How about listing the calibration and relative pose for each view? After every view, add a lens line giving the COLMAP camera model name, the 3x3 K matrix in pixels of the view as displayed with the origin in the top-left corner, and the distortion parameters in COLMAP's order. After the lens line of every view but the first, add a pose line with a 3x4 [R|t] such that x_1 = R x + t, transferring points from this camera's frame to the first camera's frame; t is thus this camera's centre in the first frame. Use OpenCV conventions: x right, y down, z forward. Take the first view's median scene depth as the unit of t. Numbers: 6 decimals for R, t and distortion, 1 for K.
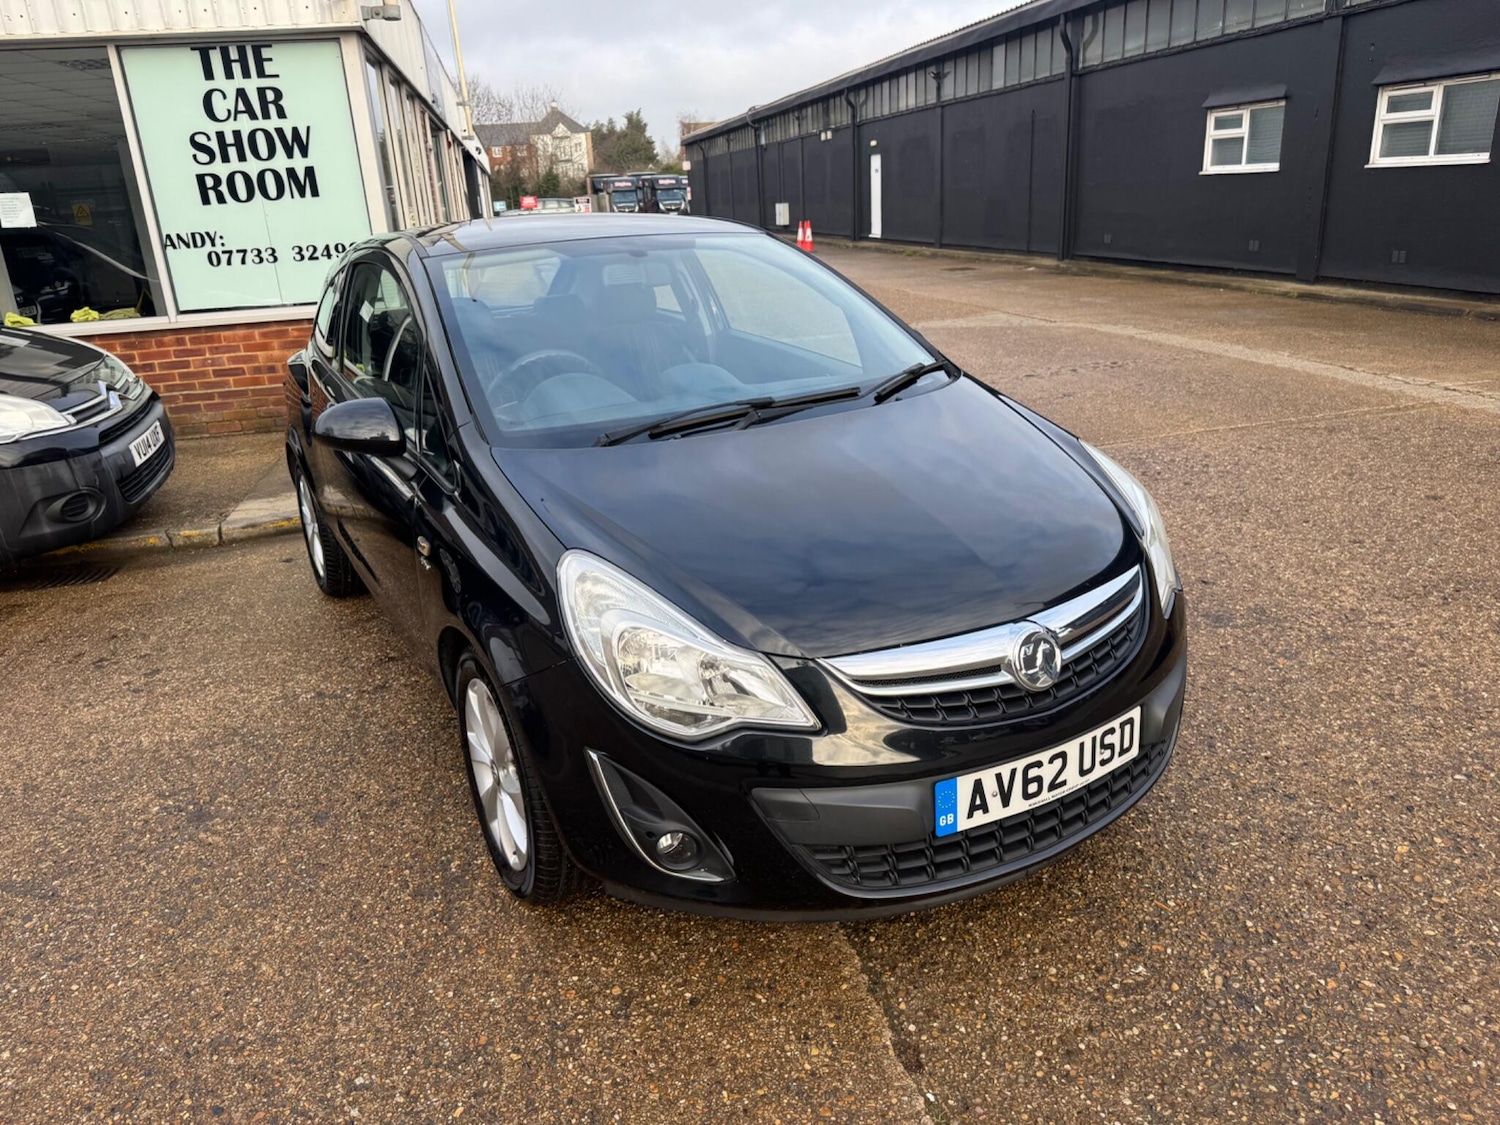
lens RADIAL K [[1056.2, 0, 745.8], [0, 1056.2, 564.1], [0, 0, 1]] dist [0.021520, -0.026703]
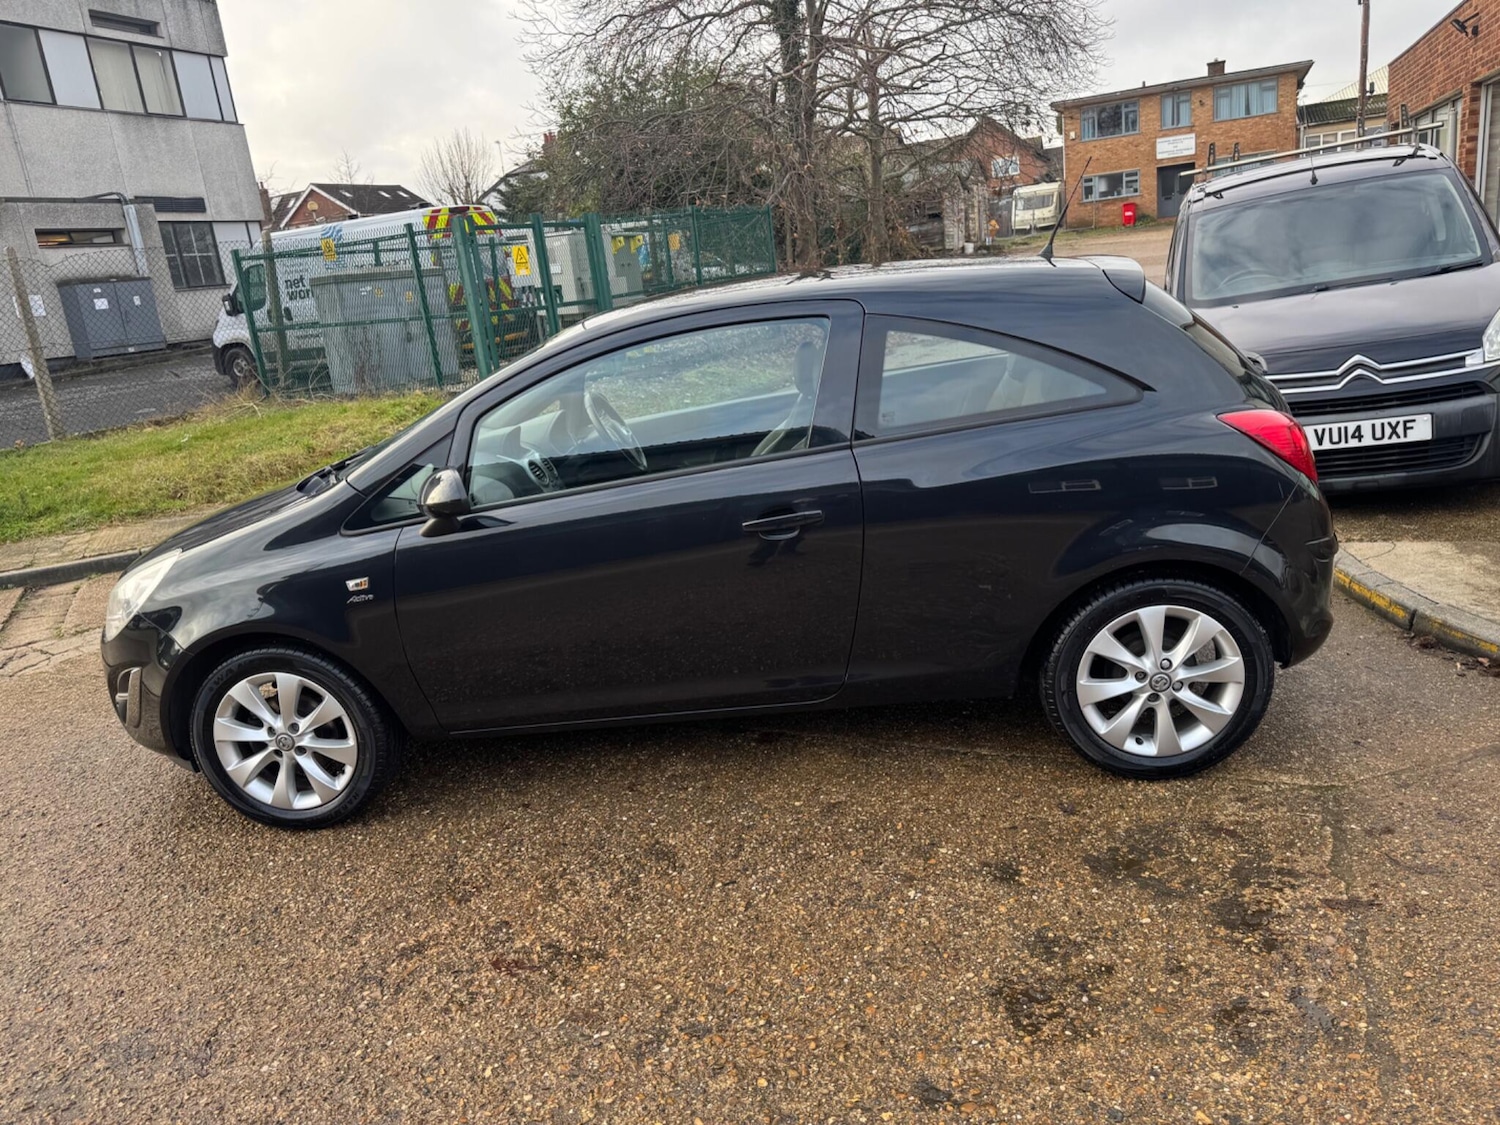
lens RADIAL K [[1056.2, 0, 755.4], [0, 1056.2, 569.5], [0, 0, 1]] dist [0.021520, -0.026703]
pose [[-0.551042, 0.340692, -0.761762, 0.327556], [-0.137657, 0.863243, 0.485656, -0.285948], [0.823045, 0.372479, -0.428785, 0.762226]]
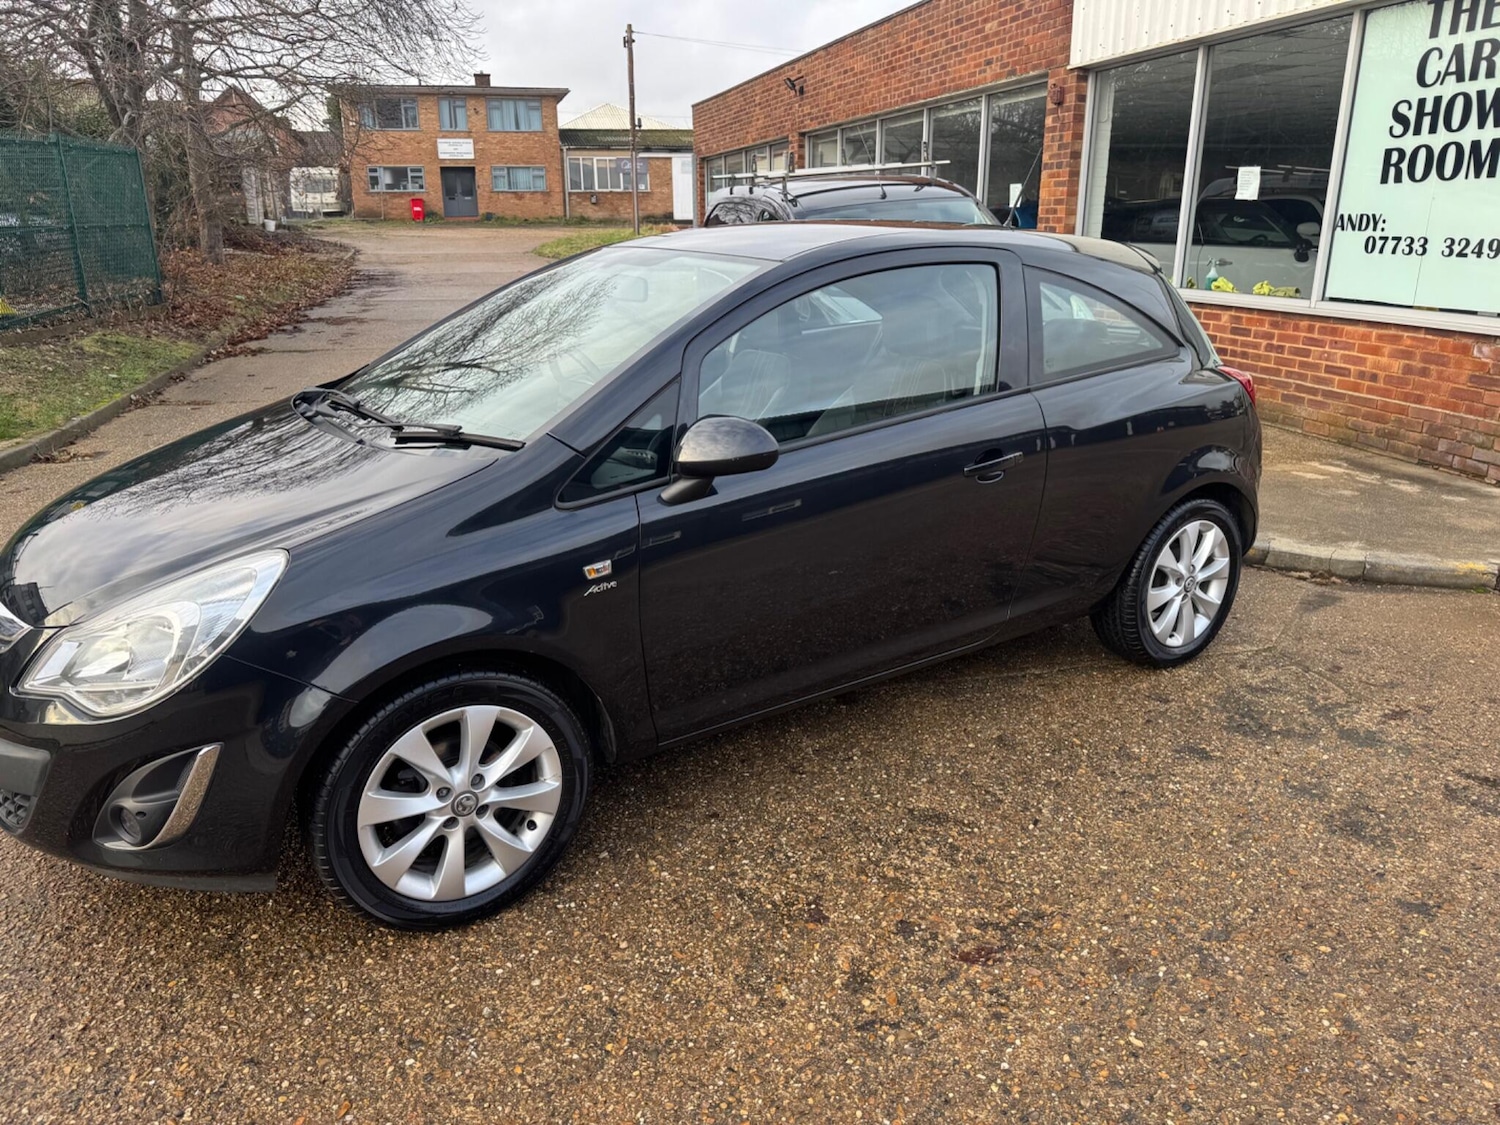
lens RADIAL K [[1056.2, 0, 749.9], [0, 1056.2, 556.8], [0, 0, 1]] dist [0.021520, -0.026703]
pose [[0.062613, 0.359122, -0.931188, 0.396967], [-0.323518, 0.889943, 0.321462, -0.178830], [0.944148, 0.281128, 0.171904, 0.446222]]
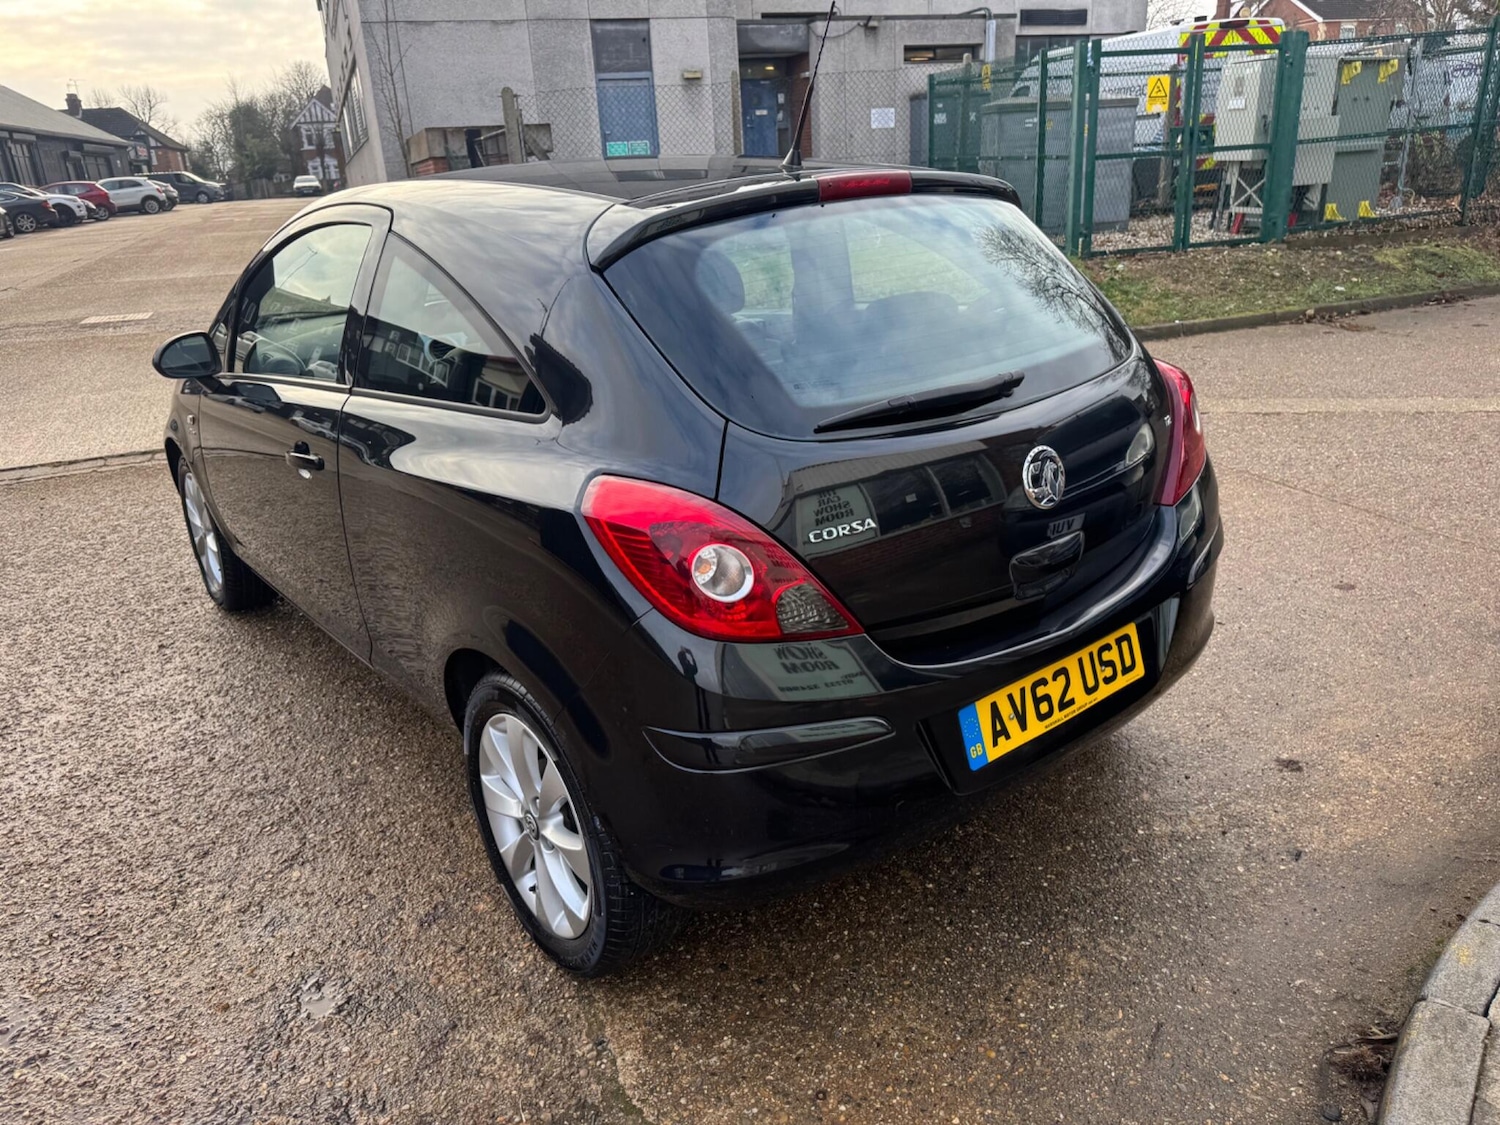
lens RADIAL K [[1056.2, 0, 751.3], [0, 1056.2, 554.9], [0, 0, 1]] dist [0.021520, -0.026703]
pose [[-0.980292, 0.162874, -0.111805, -0.089505], [0.055151, 0.769065, 0.636787, -0.303783], [0.189701, 0.618071, -0.762891, 0.912801]]
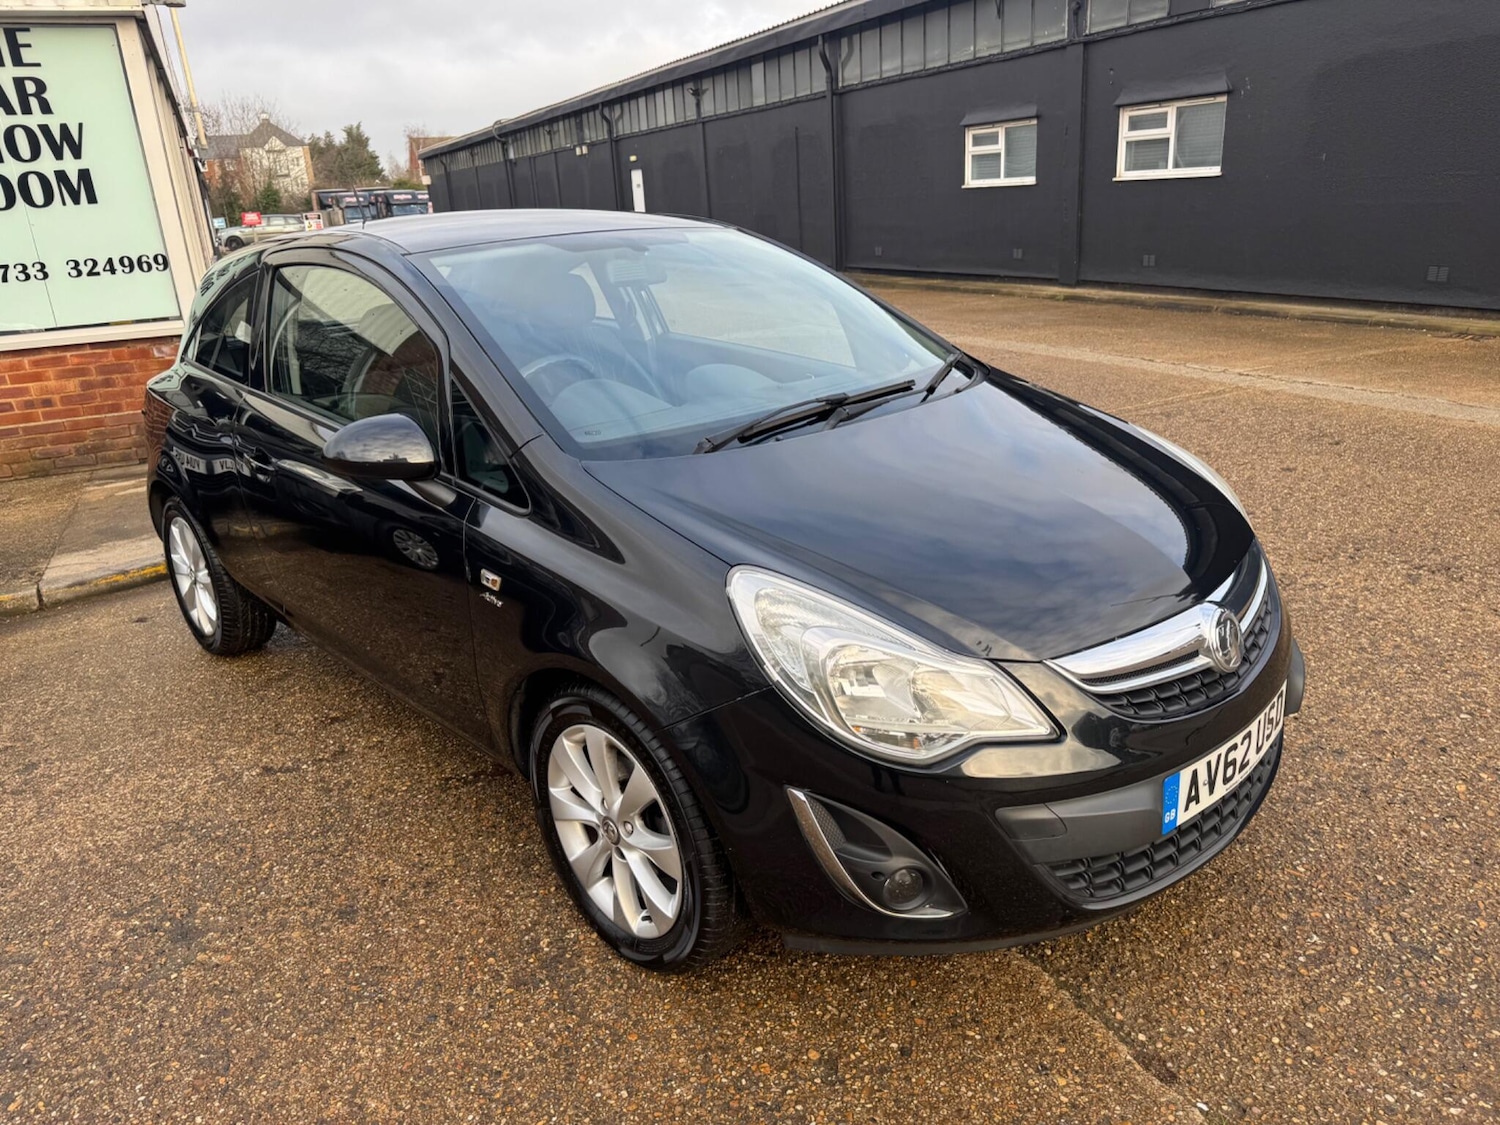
lens RADIAL K [[1056.2, 0, 755.6], [0, 1056.2, 559.3], [0, 0, 1]] dist [0.021520, -0.026703]
pose [[0.970907, -0.076674, 0.226850, -0.100288], [0.080779, 0.996693, -0.008855, -0.003190], [-0.225421, 0.026922, 0.973890, 0.037323]]
